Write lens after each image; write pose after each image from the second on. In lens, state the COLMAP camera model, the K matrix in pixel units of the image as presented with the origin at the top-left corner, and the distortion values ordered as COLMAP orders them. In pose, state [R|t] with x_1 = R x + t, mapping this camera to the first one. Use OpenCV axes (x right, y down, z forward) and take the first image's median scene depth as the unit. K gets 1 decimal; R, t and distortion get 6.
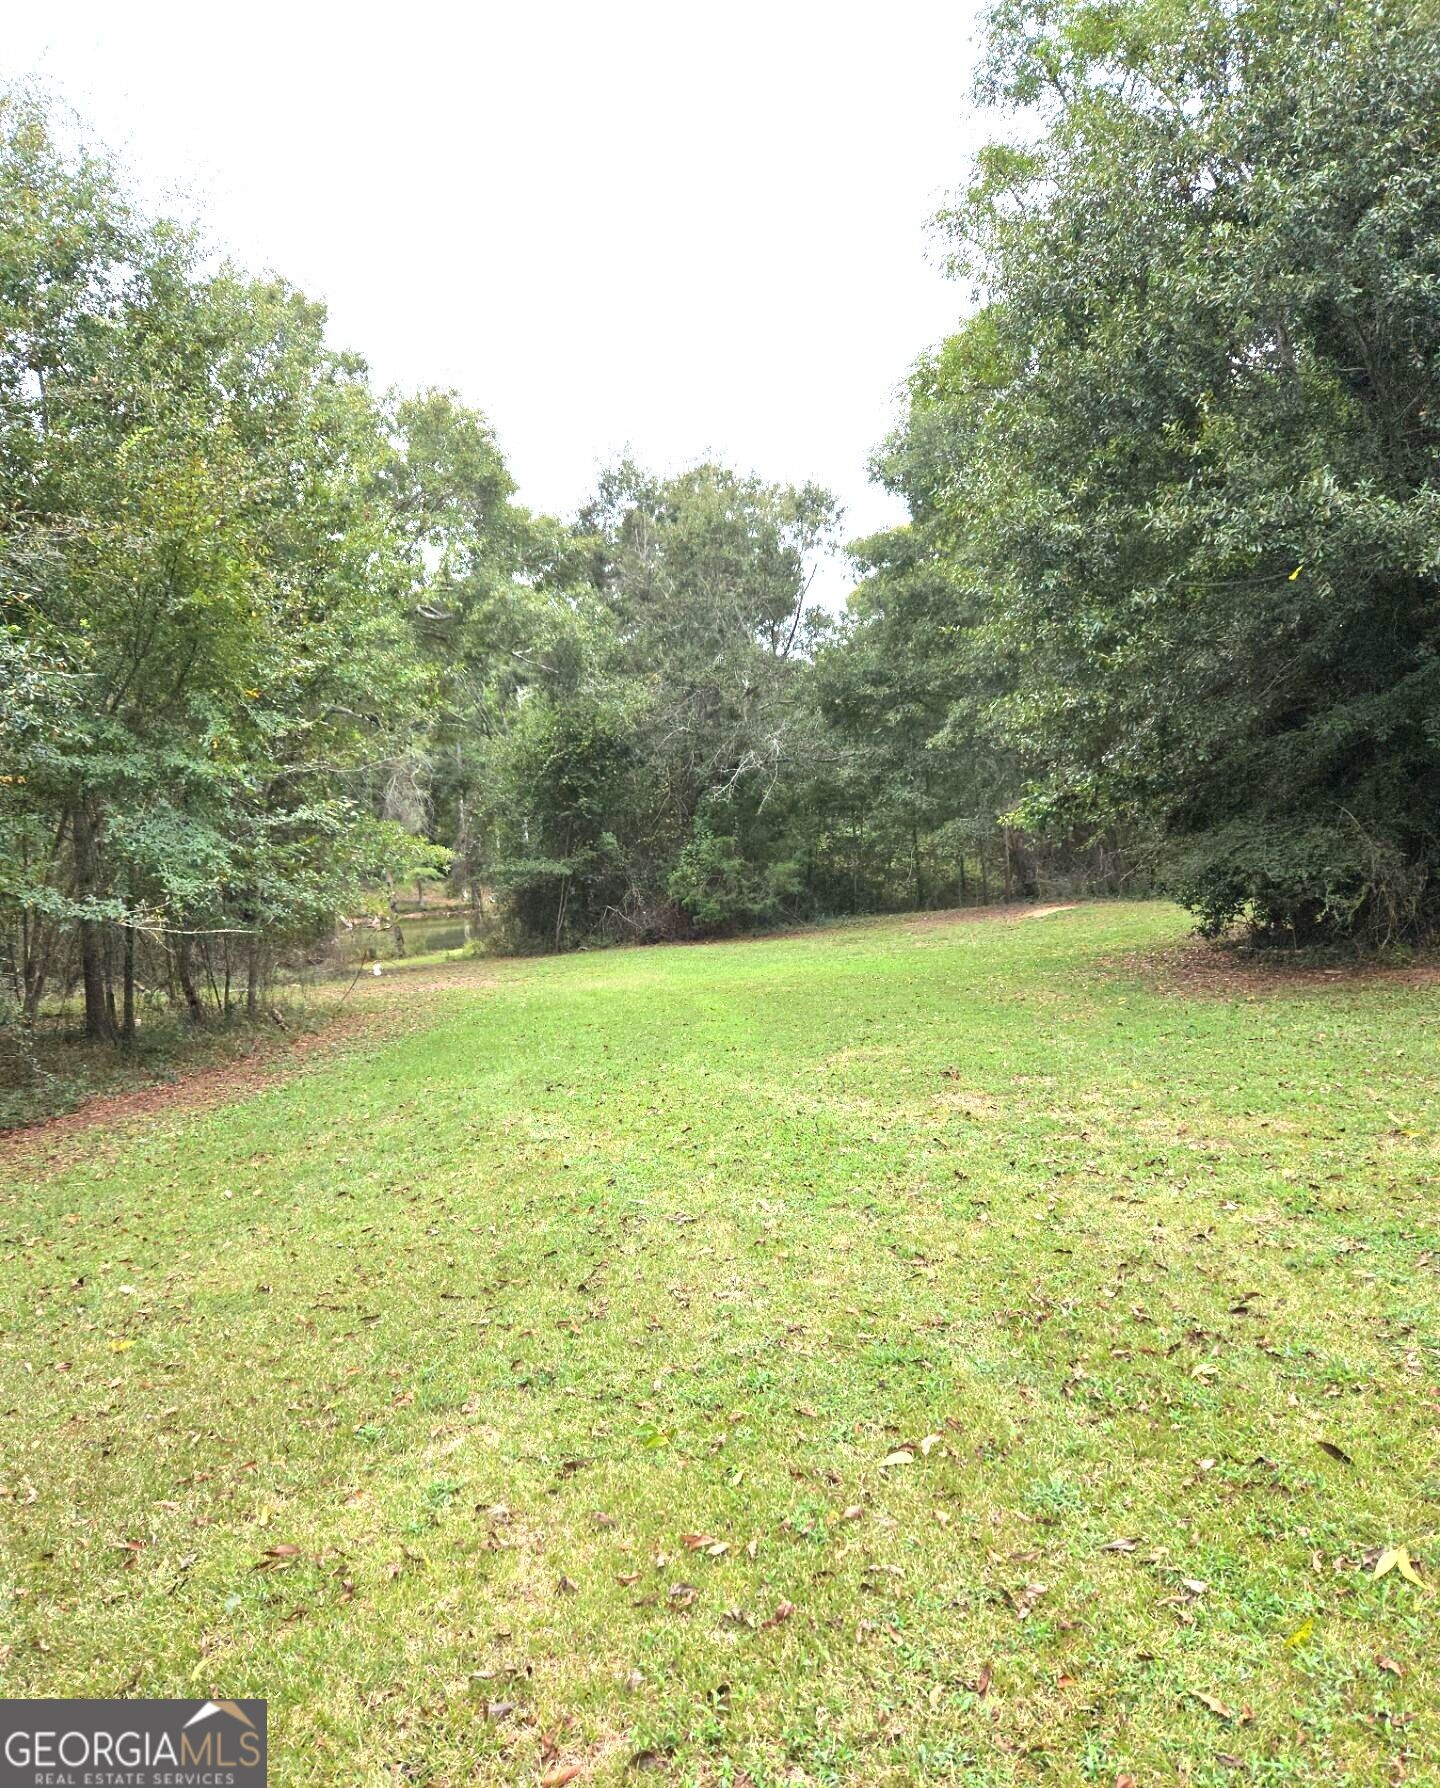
lens RADIAL K [[1283.6, 0, 723.3], [0, 1283.6, 944.4], [0, 0, 1]] dist [0.078918, -0.058940]
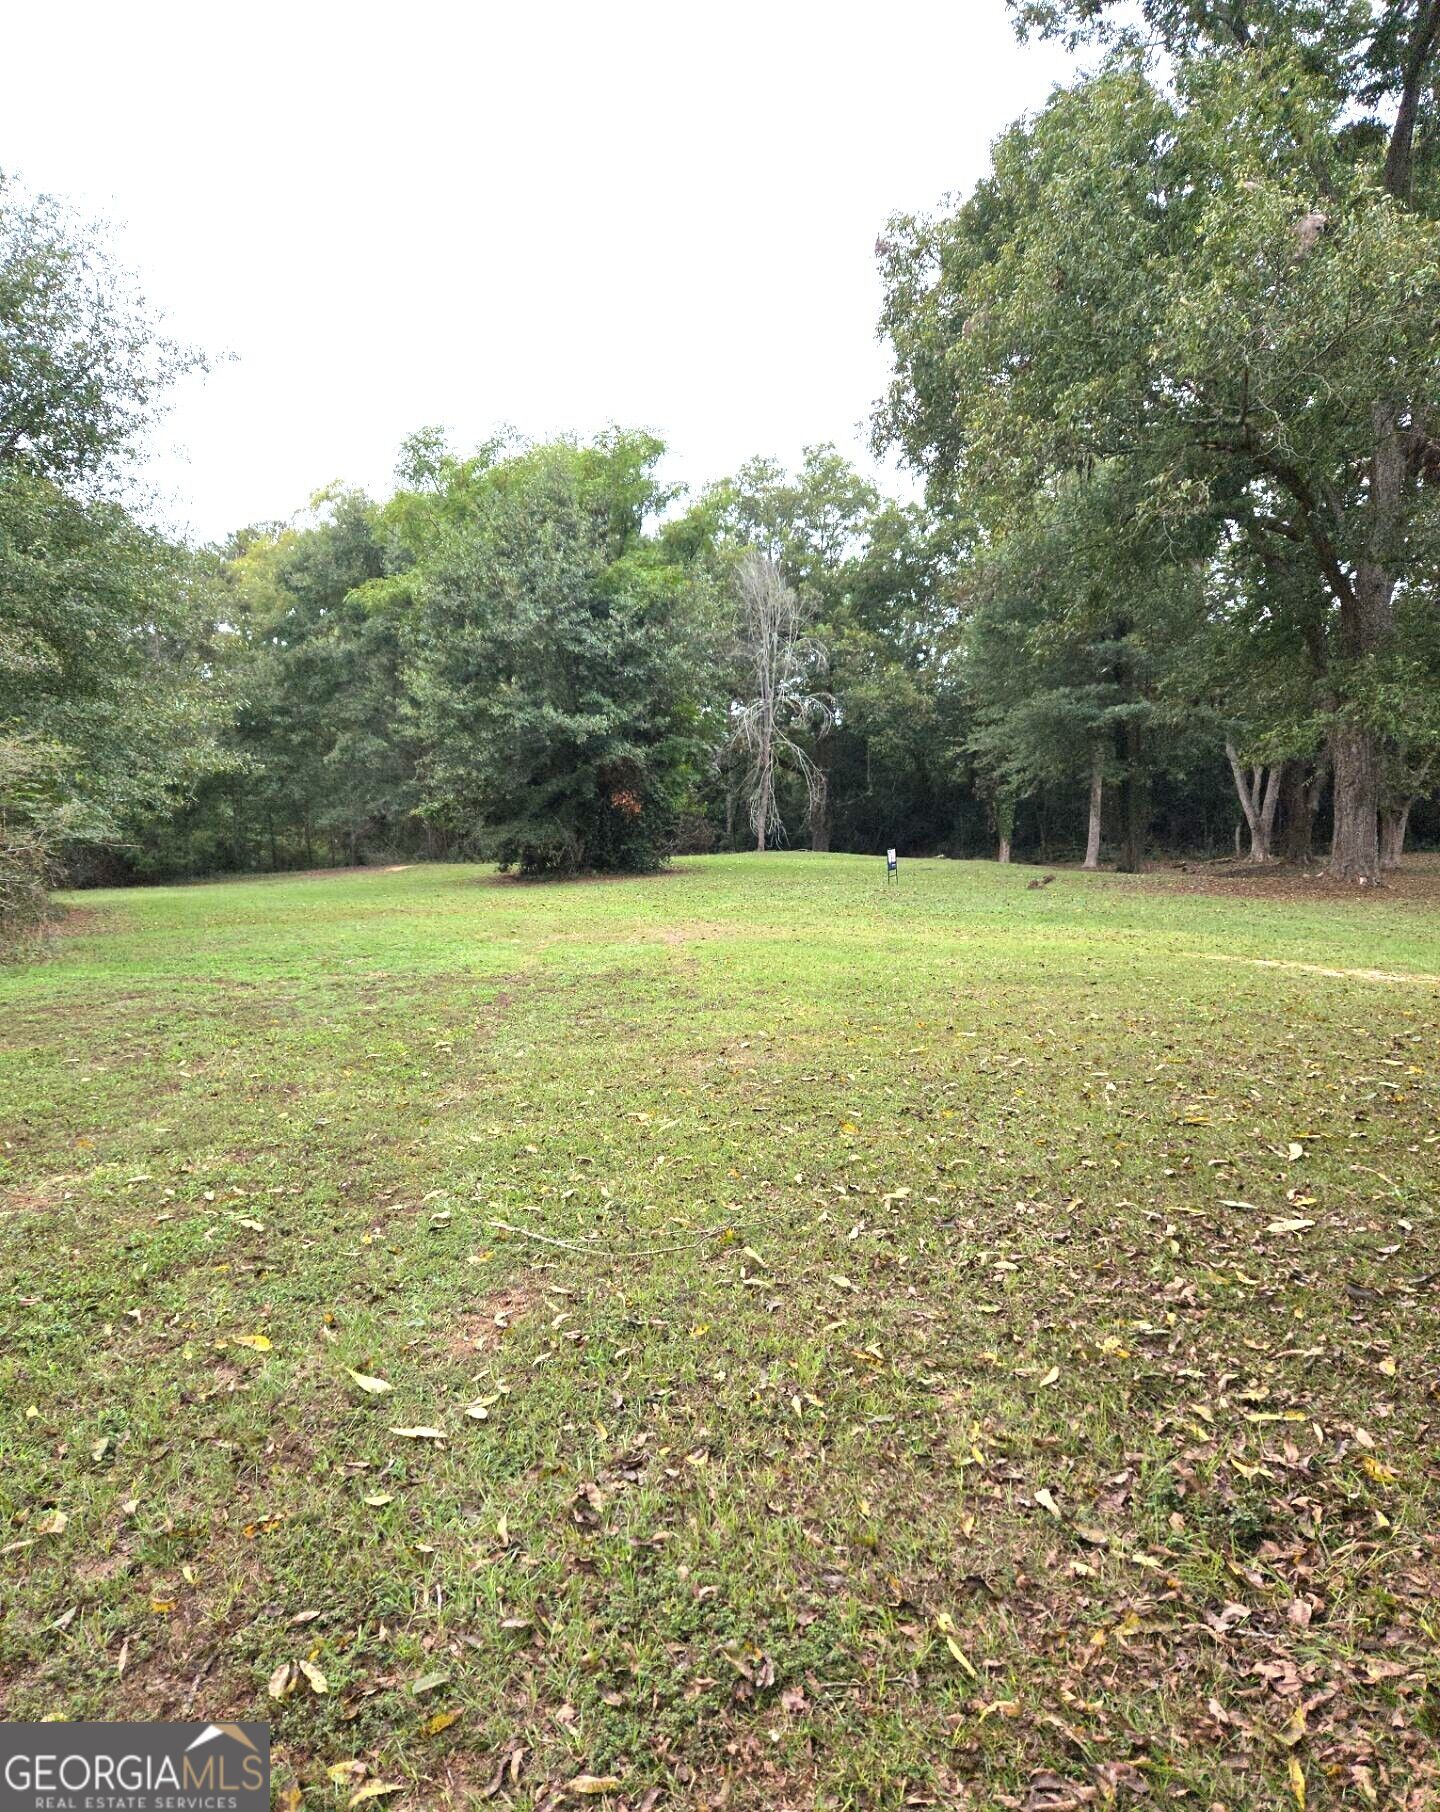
lens RADIAL K [[1288.8, 0, 718.0], [0, 1288.8, 940.7], [0, 0, 1]] dist [0.077409, -0.061699]
pose [[0.851056, -0.001273, 0.525073, -0.811556], [-0.002148, 0.999980, 0.005905, 0.169359], [-0.525070, -0.006154, 0.851037, -1.839549]]
